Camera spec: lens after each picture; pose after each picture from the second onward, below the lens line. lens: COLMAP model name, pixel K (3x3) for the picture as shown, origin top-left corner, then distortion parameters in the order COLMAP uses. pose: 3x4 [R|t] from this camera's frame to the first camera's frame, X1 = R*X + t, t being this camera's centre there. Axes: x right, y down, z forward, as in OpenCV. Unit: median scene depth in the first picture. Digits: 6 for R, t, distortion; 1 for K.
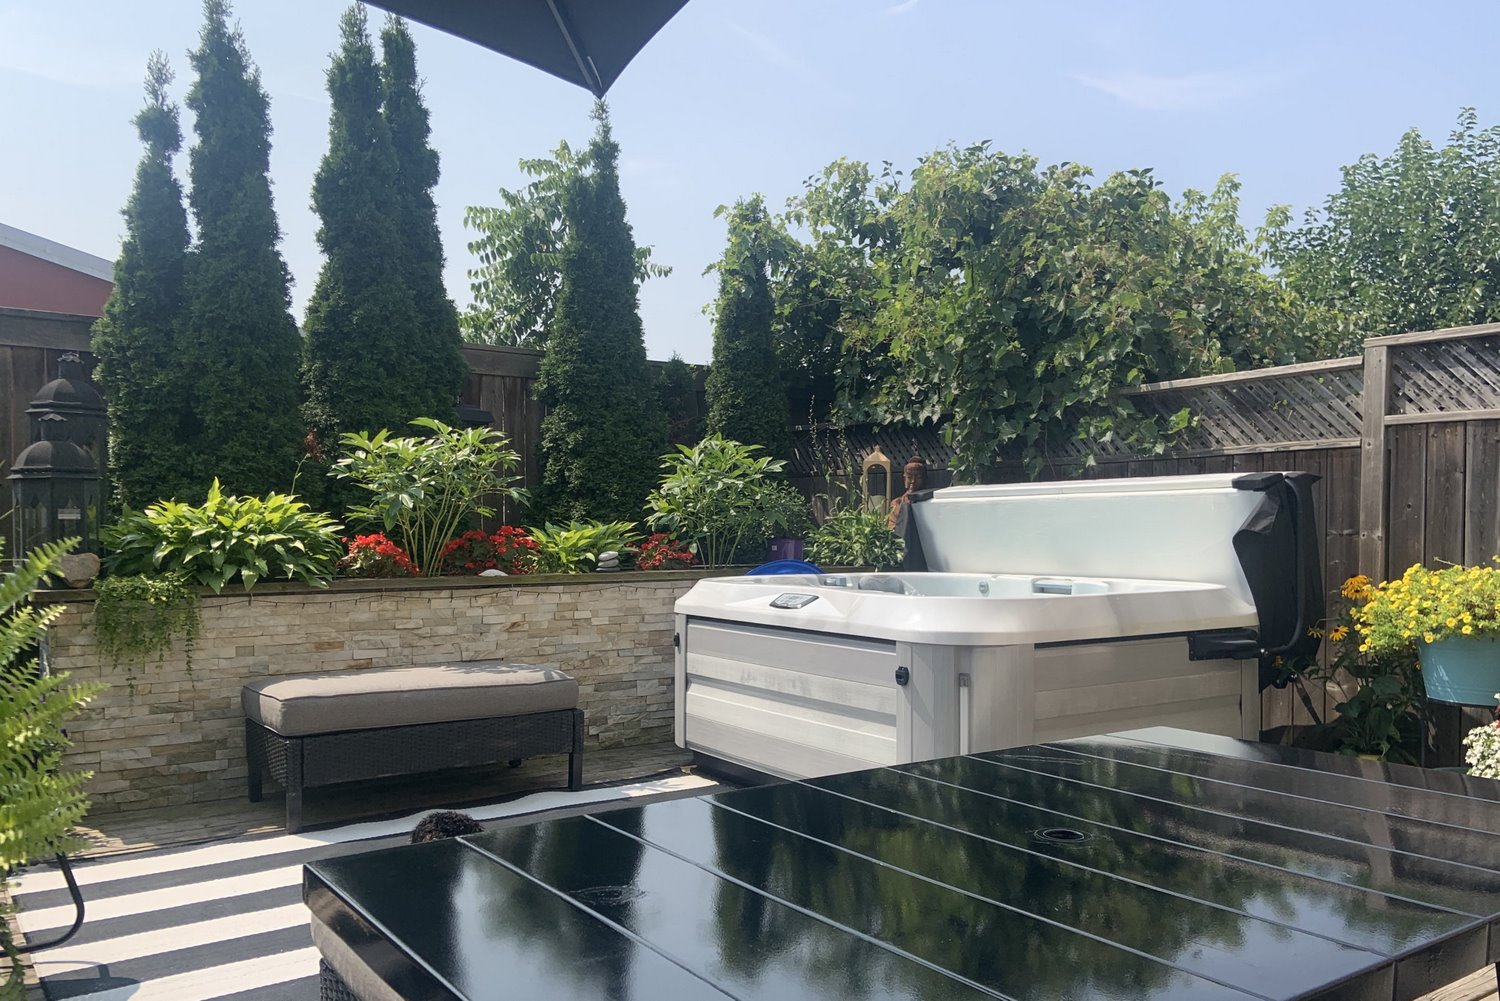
lens RADIAL K [[1158.0, 0, 781.7], [0, 1158.0, 537.8], [0, 0, 1]] dist [0.060736, -0.060585]
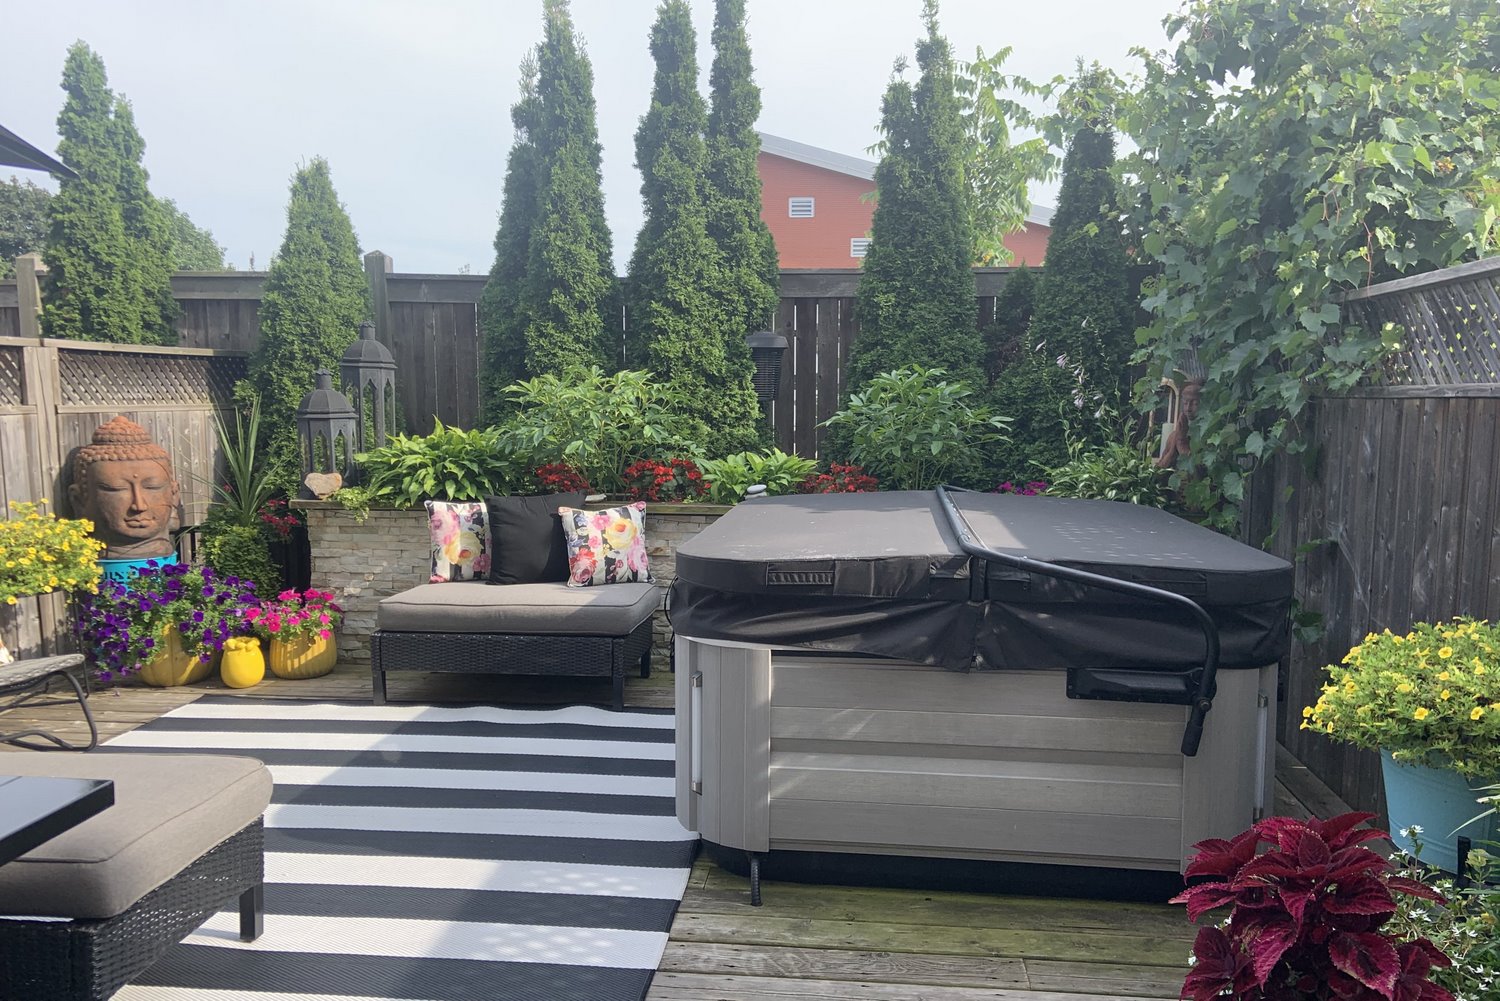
lens RADIAL K [[1158.0, 0, 833.1], [0, 1158.0, 510.8], [0, 0, 1]] dist [0.060736, -0.060585]
pose [[0.752832, 0.075909, -0.653821, 0.581719], [-0.017642, 0.995298, 0.095241, -0.065792], [0.657976, -0.060166, 0.750632, 0.289527]]
